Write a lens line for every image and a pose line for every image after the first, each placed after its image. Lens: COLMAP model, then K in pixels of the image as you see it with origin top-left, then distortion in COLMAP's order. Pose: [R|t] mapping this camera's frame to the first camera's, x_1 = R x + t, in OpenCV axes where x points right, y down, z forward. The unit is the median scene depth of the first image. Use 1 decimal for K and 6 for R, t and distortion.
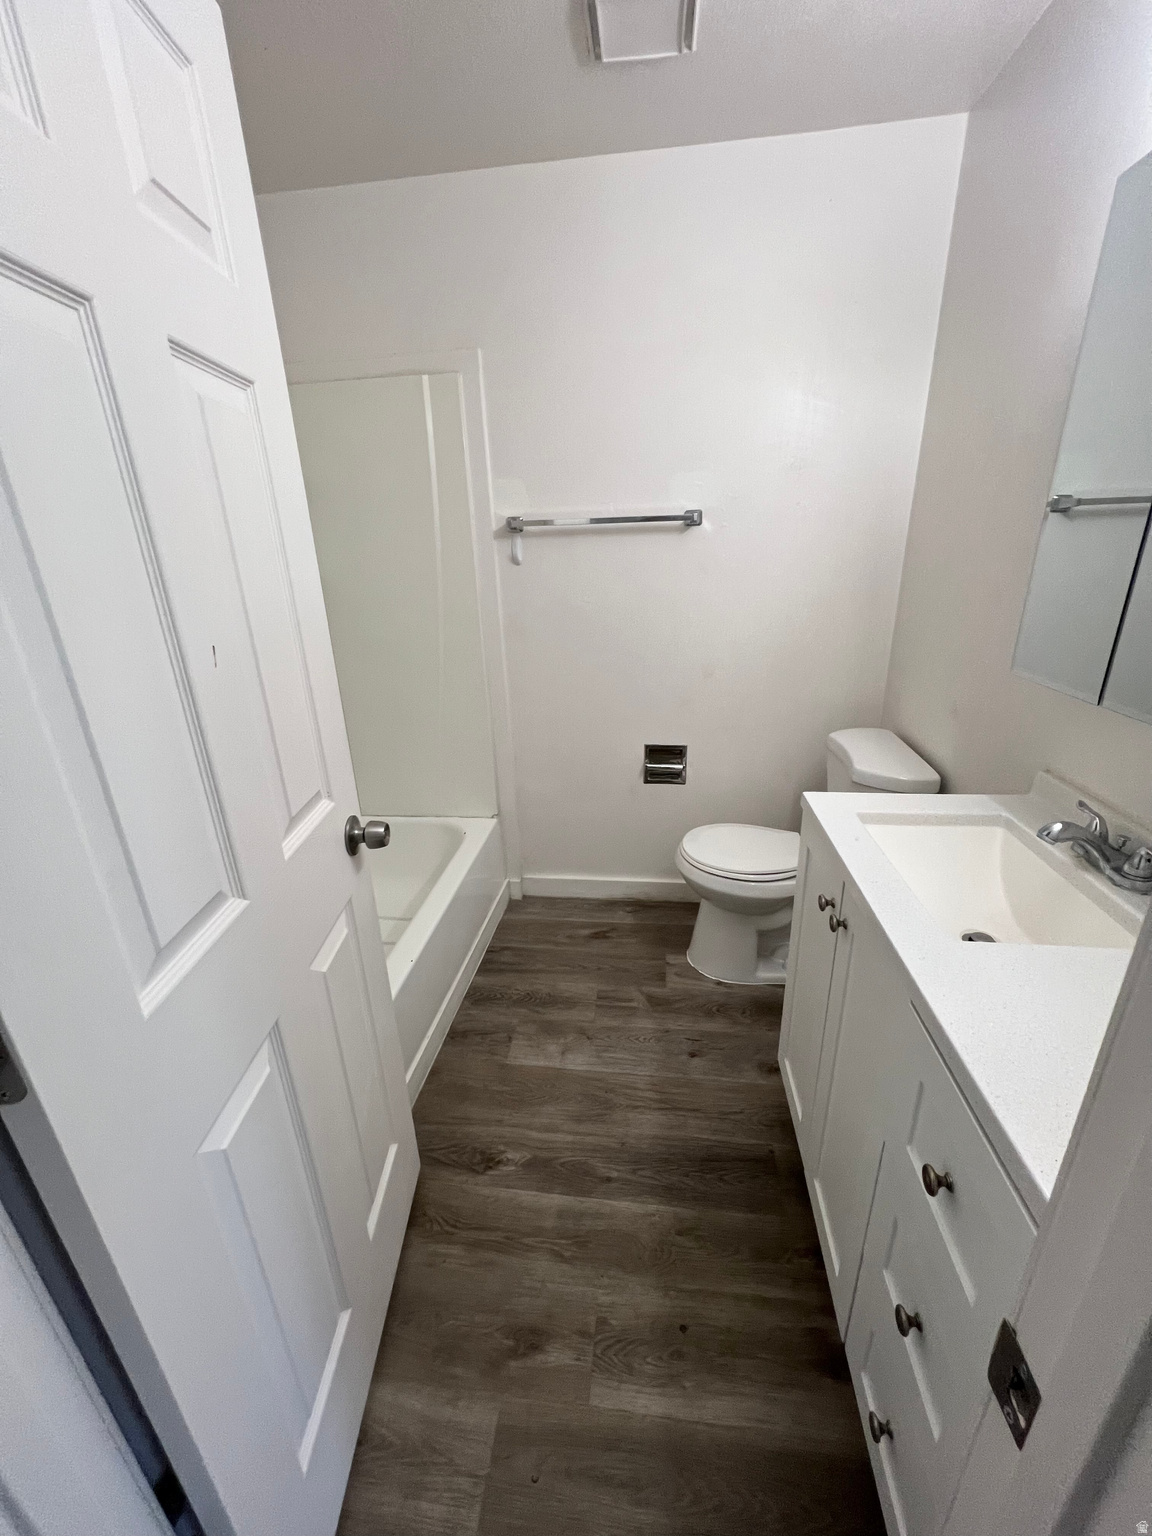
lens RADIAL K [[612.9, 0, 575.7], [0, 612.9, 770.8], [0, 0, 1]] dist [-0.002883, 0.002558]
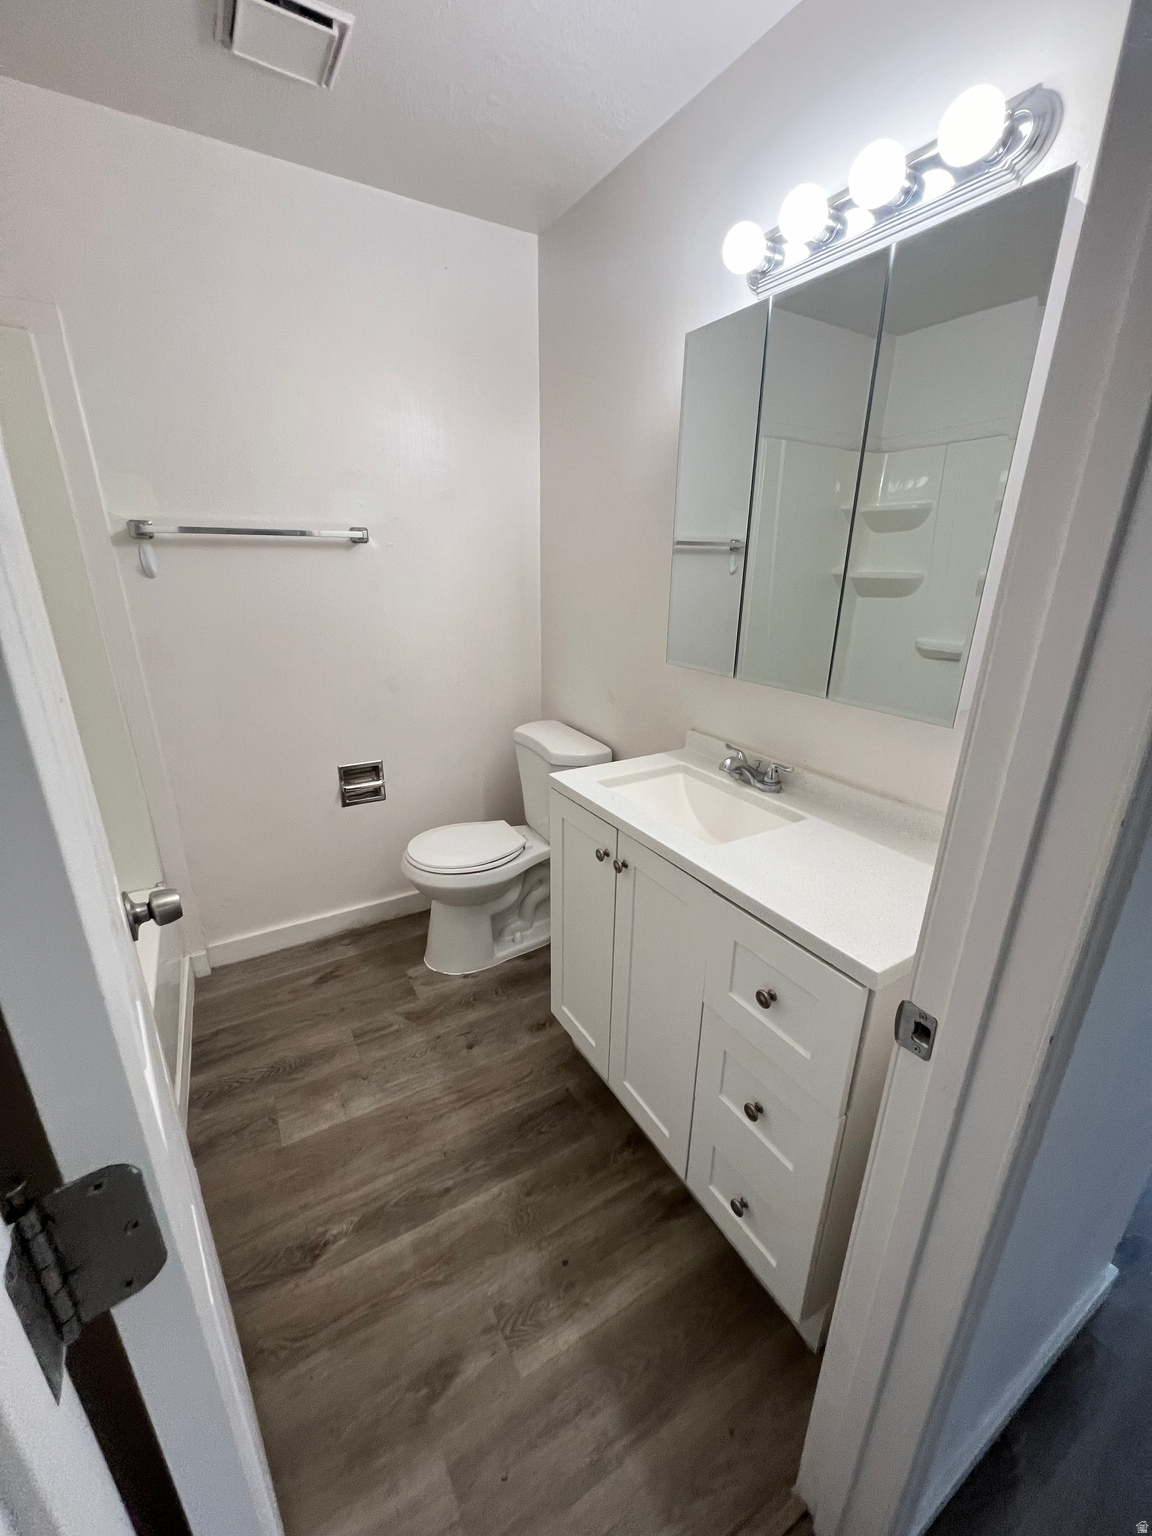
lens RADIAL K [[612.9, 0, 575.7], [0, 612.9, 770.8], [0, 0, 1]] dist [-0.002883, 0.002558]
pose [[0.791771, -0.162195, 0.588890, -0.230464], [0.179462, 0.983321, 0.029542, 0.002622], [-0.583859, 0.082293, 0.807673, 0.013495]]
